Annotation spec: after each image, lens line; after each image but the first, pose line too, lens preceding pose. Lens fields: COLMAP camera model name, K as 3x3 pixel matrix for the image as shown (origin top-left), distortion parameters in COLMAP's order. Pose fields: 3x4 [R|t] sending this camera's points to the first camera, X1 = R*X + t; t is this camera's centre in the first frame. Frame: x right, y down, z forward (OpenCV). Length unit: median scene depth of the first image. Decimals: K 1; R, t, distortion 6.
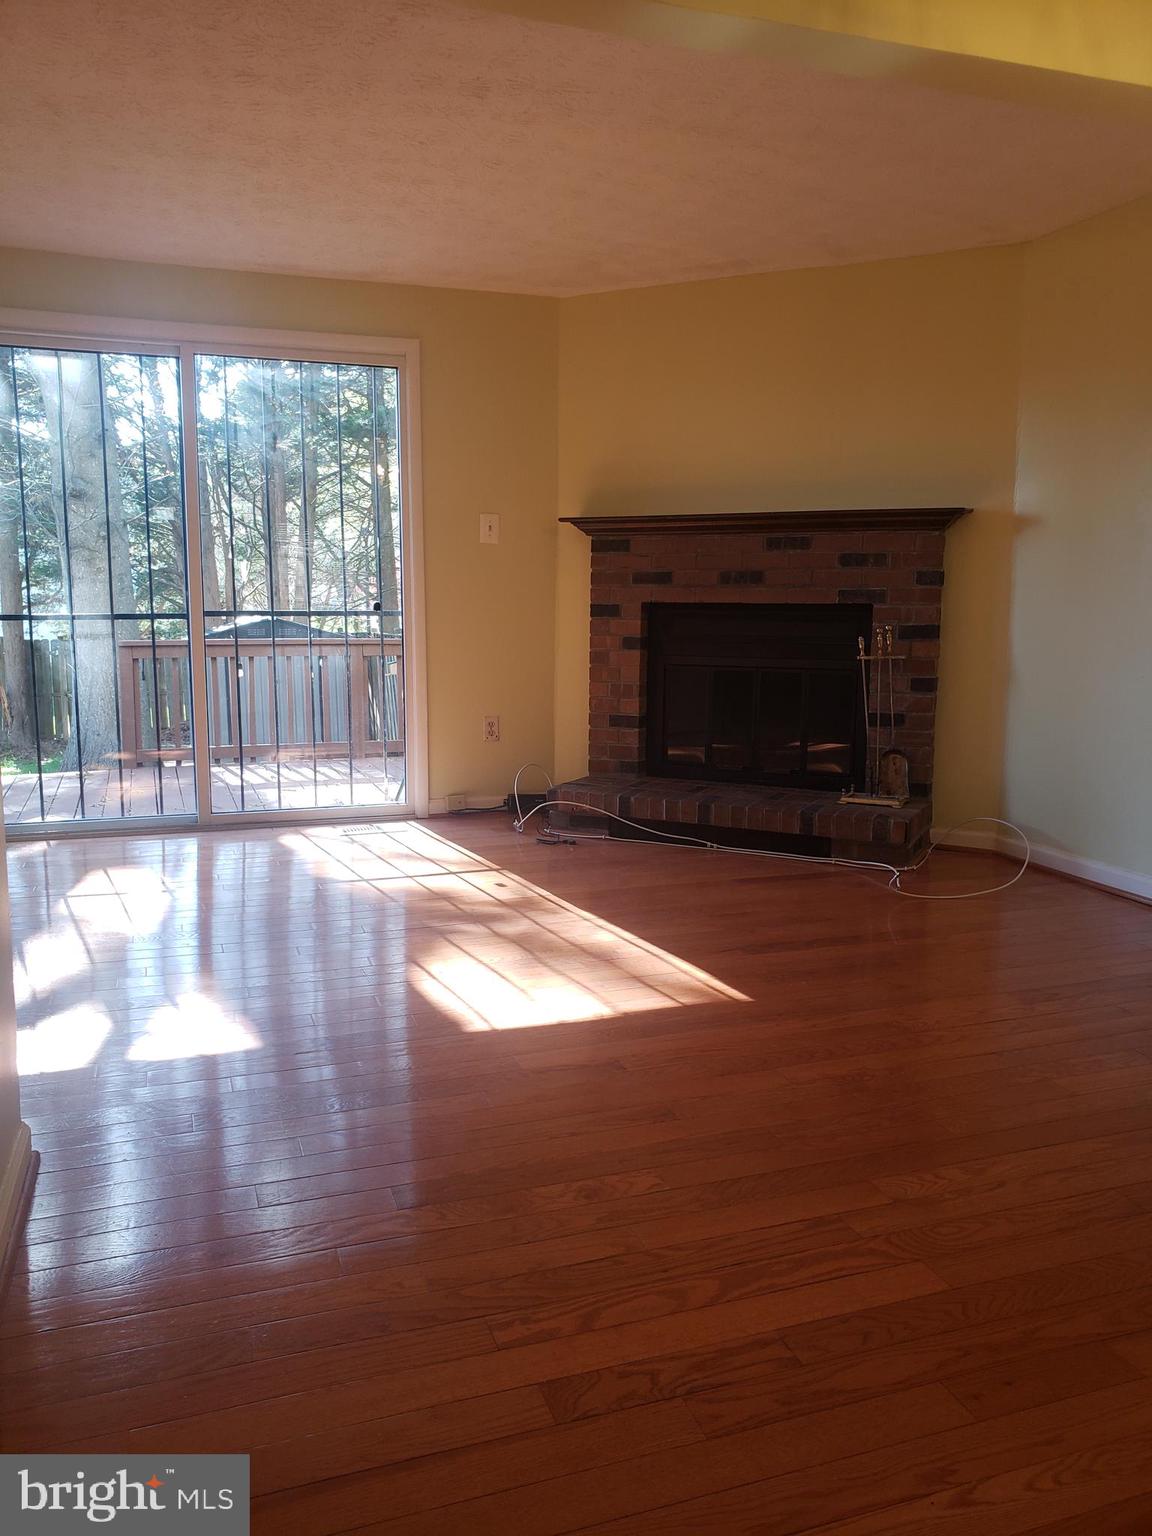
lens RADIAL K [[1163.4, 0, 580.1], [0, 1163.4, 761.8], [0, 0, 1]] dist [0.131620, -0.002336]
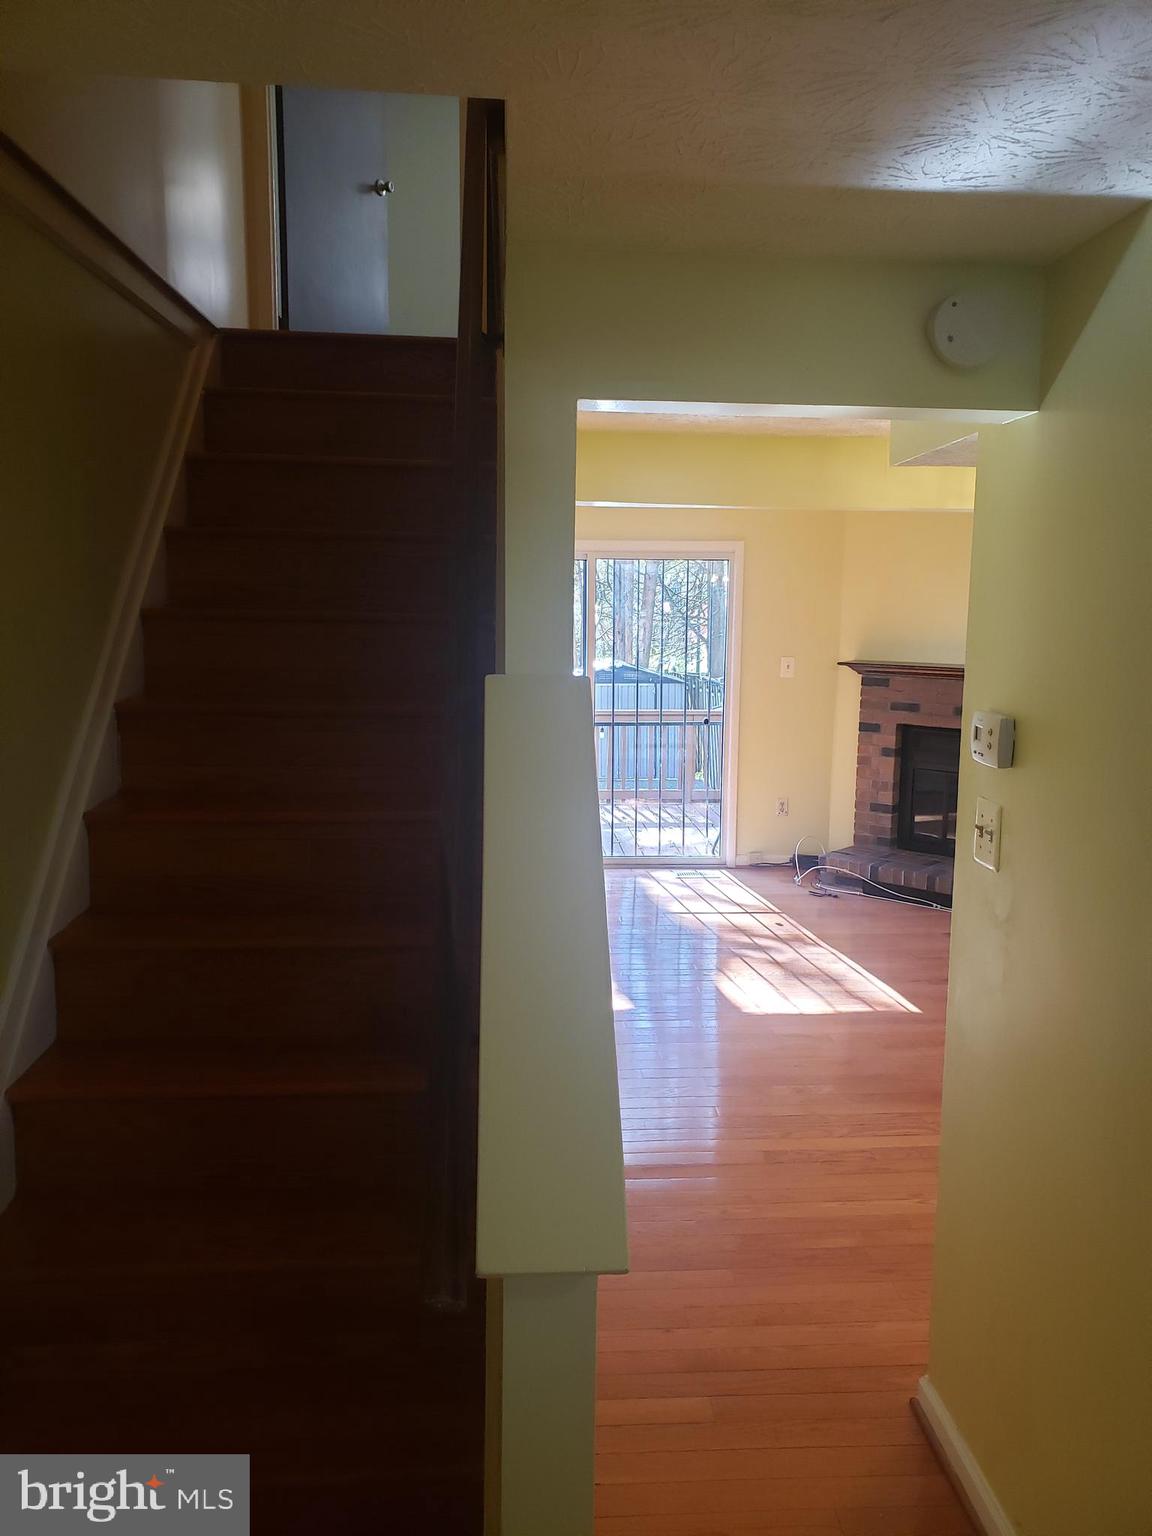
lens RADIAL K [[1169.5, 0, 576.0], [0, 1169.5, 768.0], [0, 0, 1]] dist [0.019096, -0.004498]
pose [[0.961427, 0.043667, -0.271570, 0.067157], [-0.042489, 0.999045, 0.010219, -0.083141], [0.271757, 0.001714, 0.962364, -0.434851]]
